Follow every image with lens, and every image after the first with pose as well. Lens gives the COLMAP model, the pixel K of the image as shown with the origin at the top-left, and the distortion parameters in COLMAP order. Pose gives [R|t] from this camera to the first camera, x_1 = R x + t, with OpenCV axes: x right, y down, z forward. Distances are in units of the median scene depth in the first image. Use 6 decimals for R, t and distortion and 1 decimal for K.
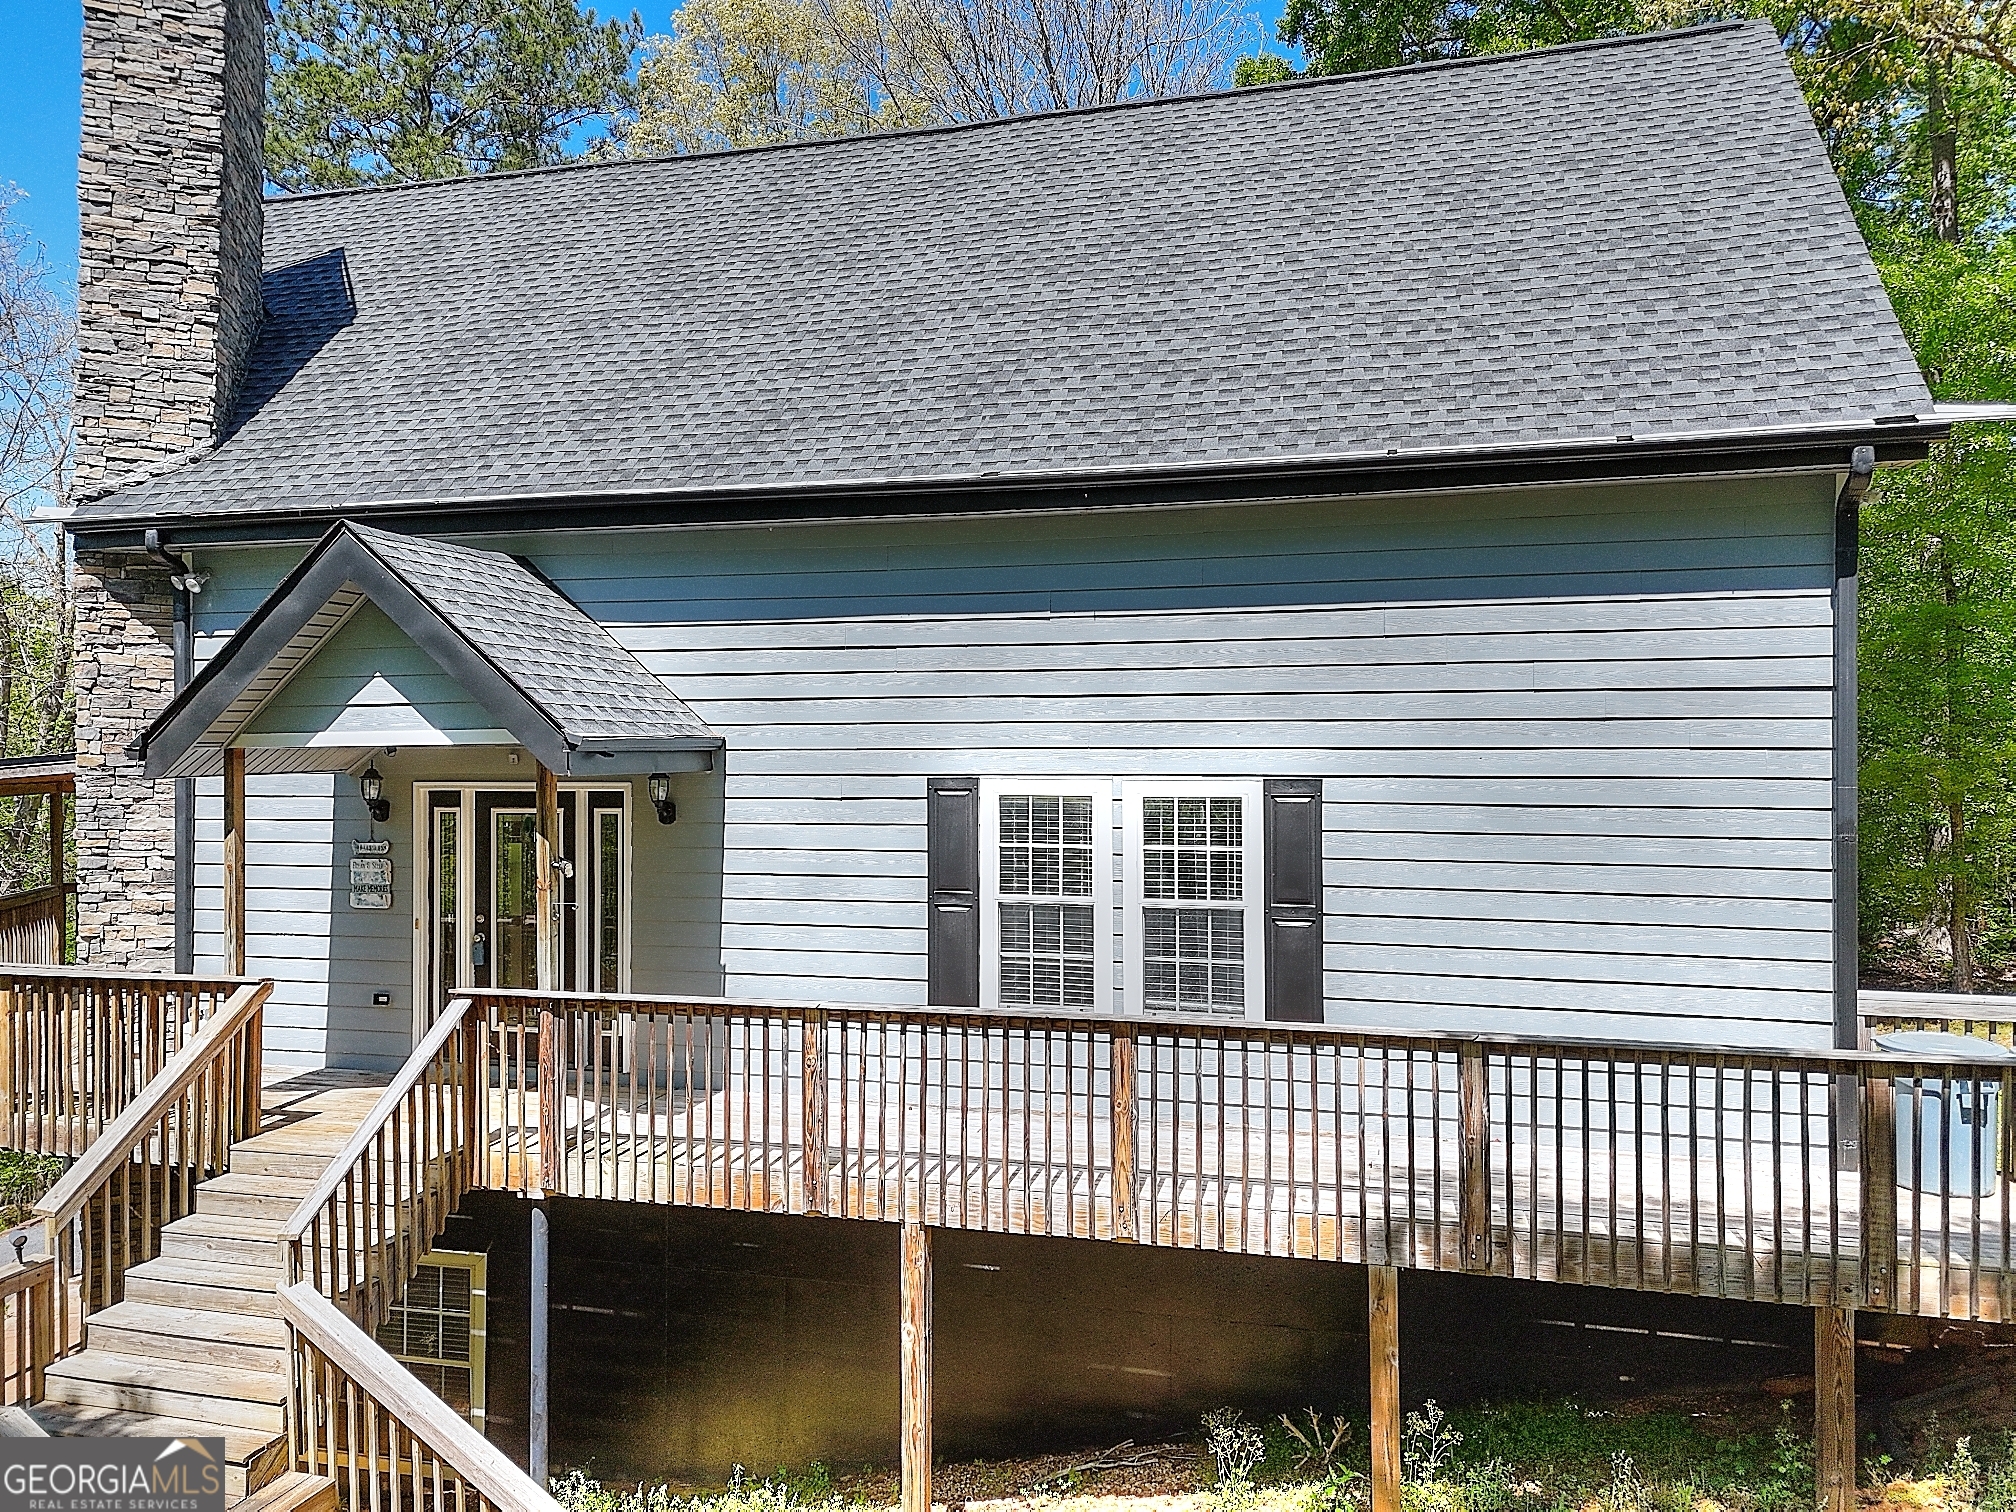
lens RADIAL K [[1461.0, 0, 1018.1], [0, 1461.0, 769.1], [0, 0, 1]] dist [0.090125, -0.080656]
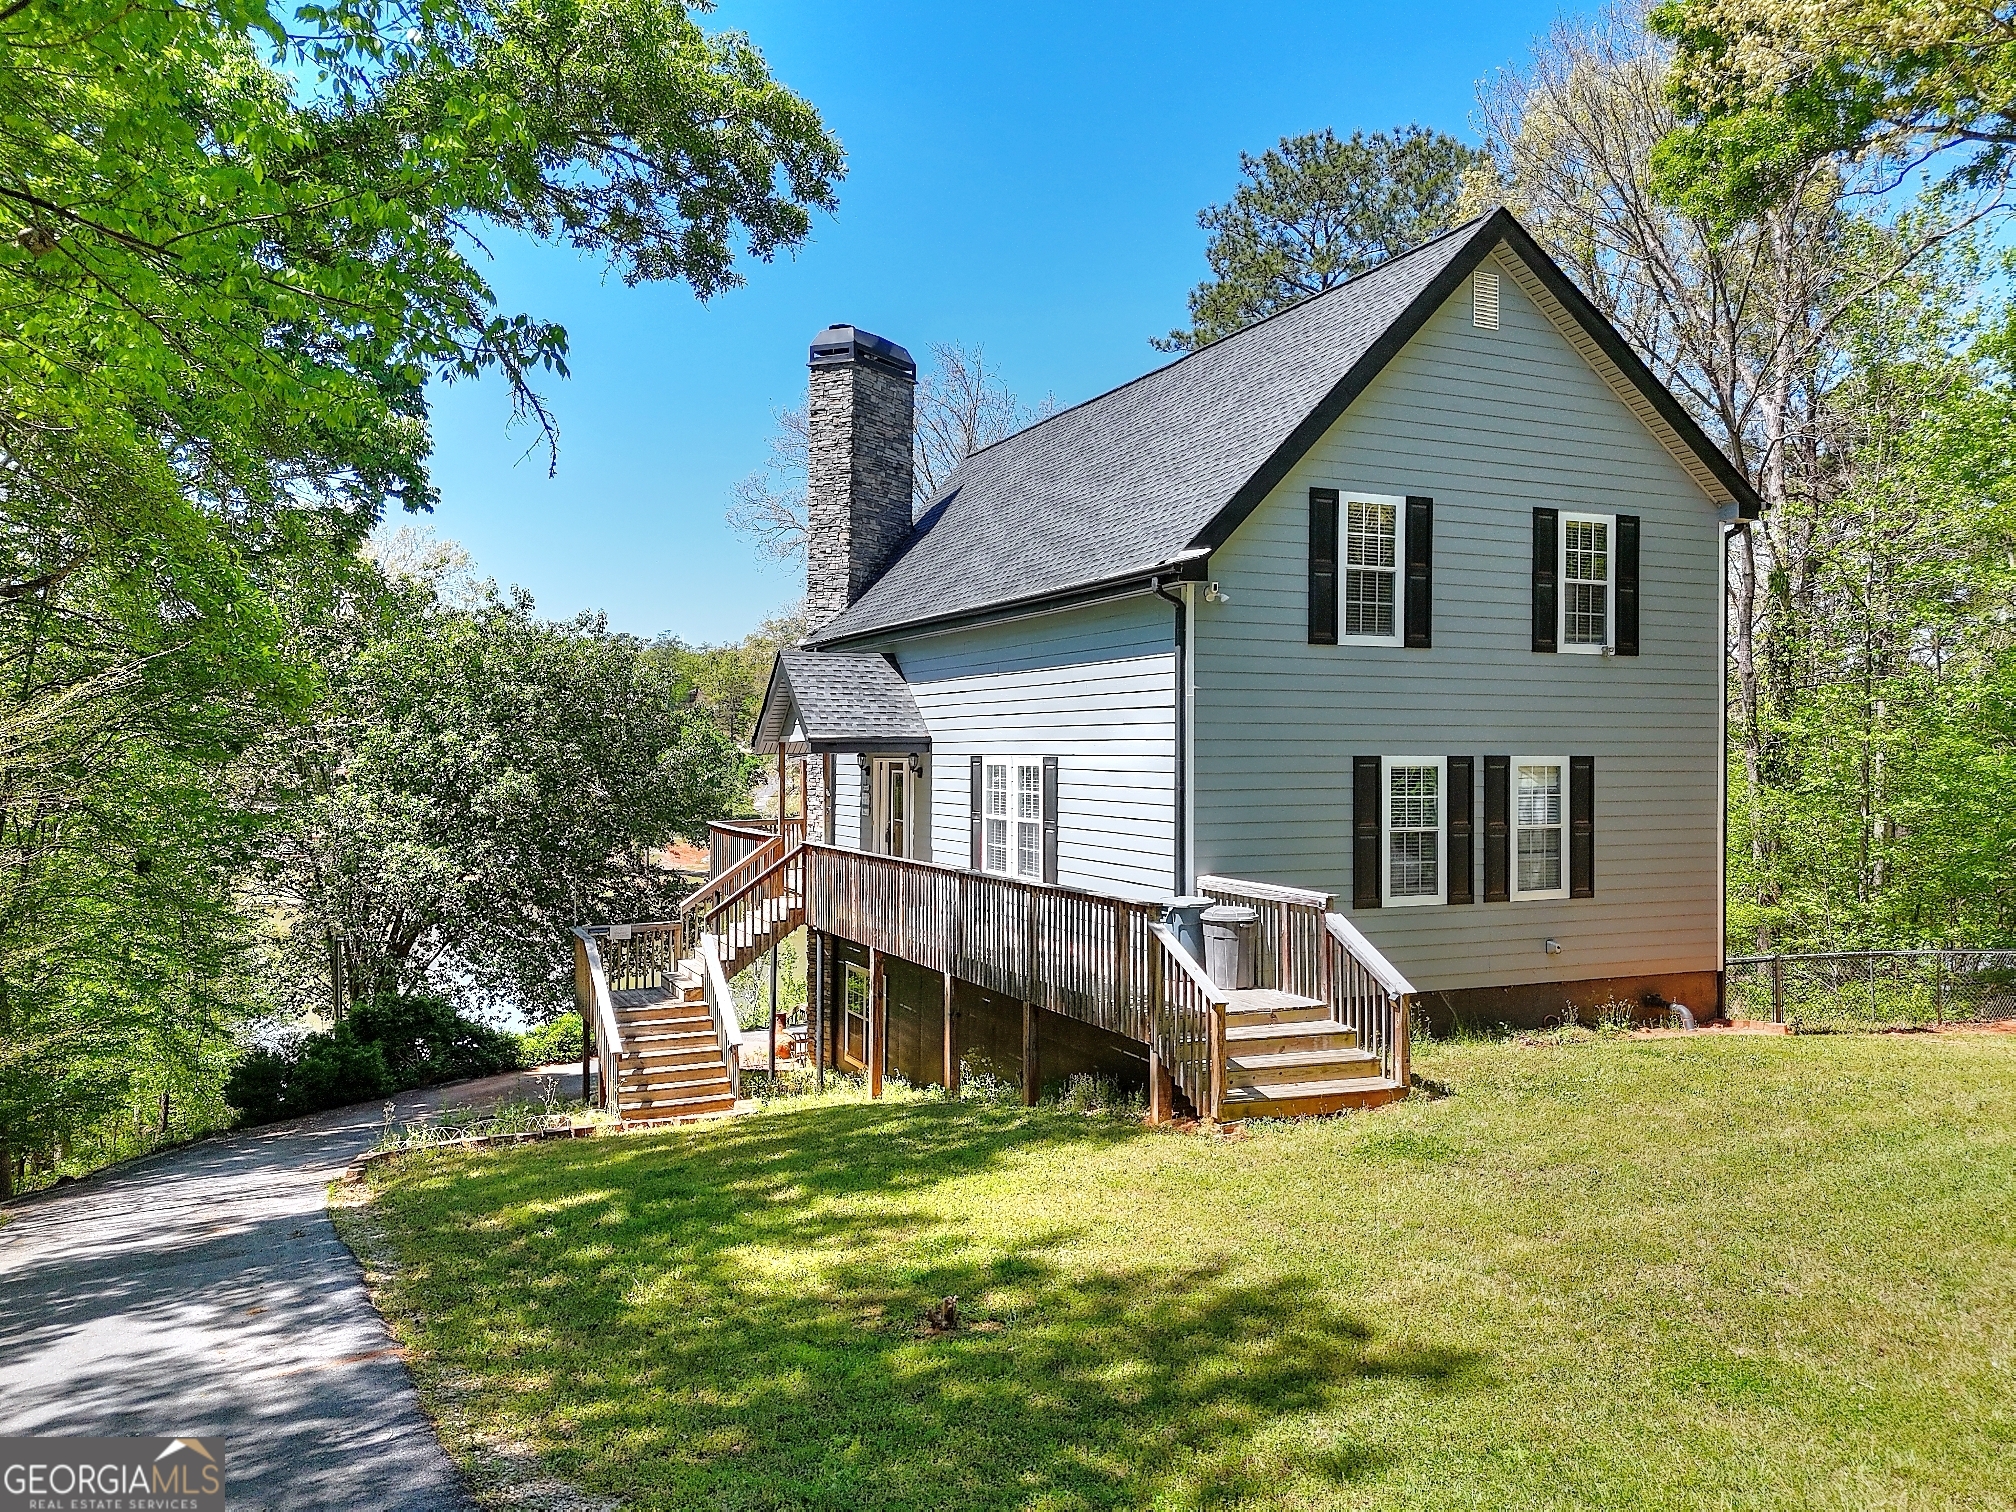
lens RADIAL K [[1461.0, 0, 1018.1], [0, 1461.0, 769.1], [0, 0, 1]] dist [0.090125, -0.080656]
pose [[0.651130, 0.008467, -0.758919, 1.420886], [-0.009859, 0.999948, 0.002698, 0.017278], [0.758903, 0.005726, 0.651179, -0.248406]]
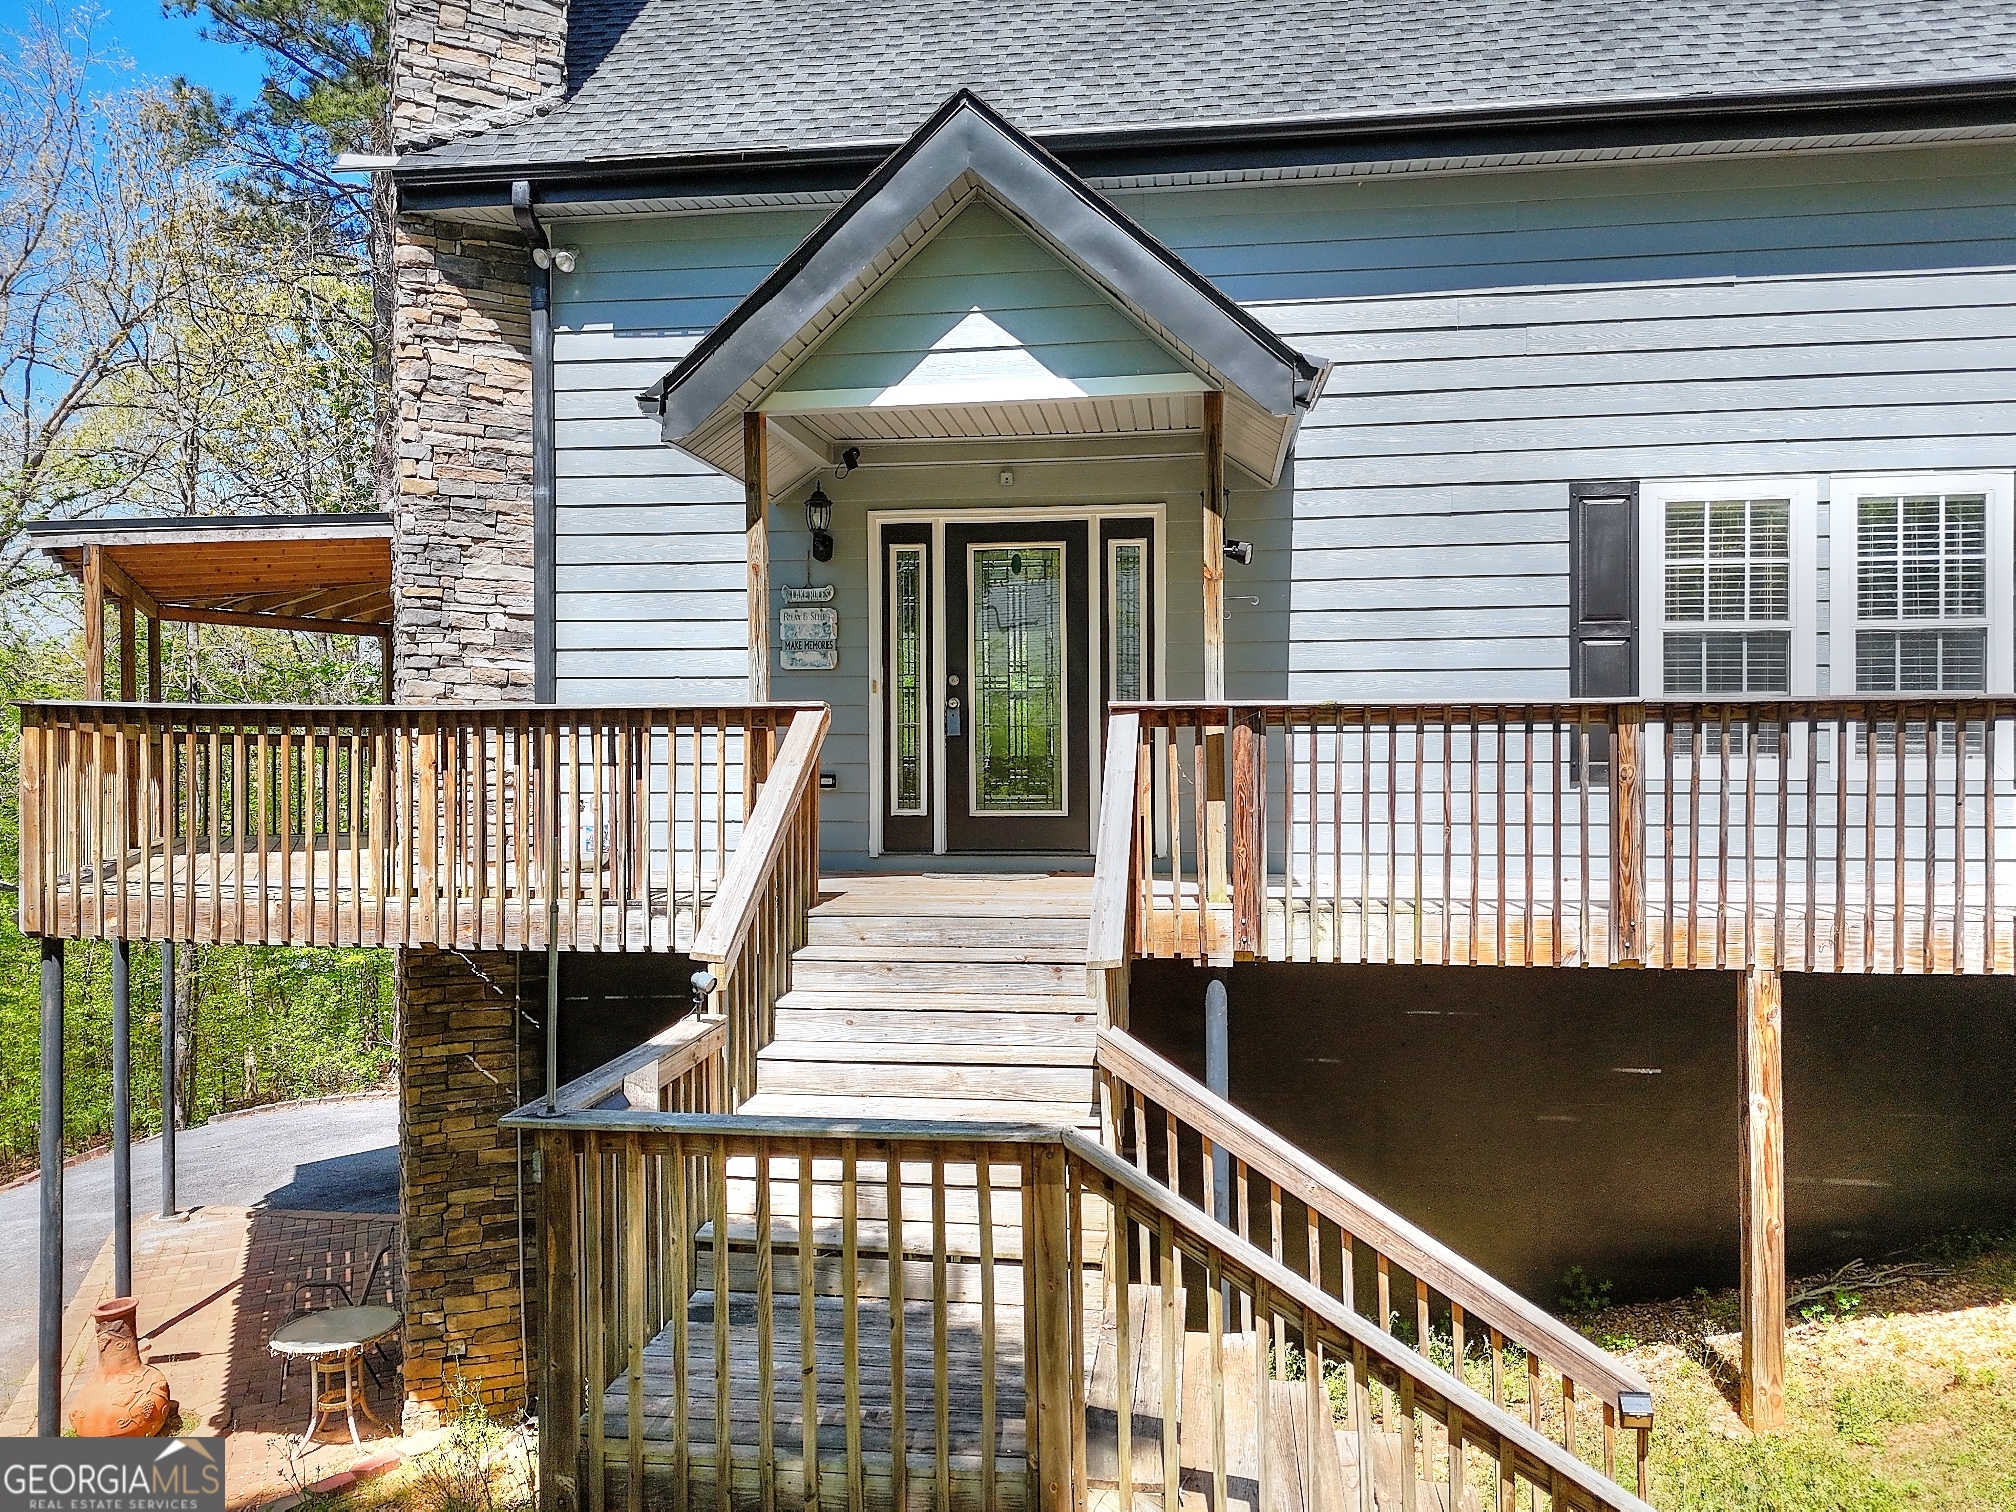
lens RADIAL K [[1461.0, 0, 1018.1], [0, 1461.0, 769.1], [0, 0, 1]] dist [0.090125, -0.080656]
pose [[0.990032, -0.001168, 0.140839, -0.459402], [0.001539, 0.999996, -0.002525, 0.158304], [-0.140836, 0.002717, 0.990029, 0.206107]]
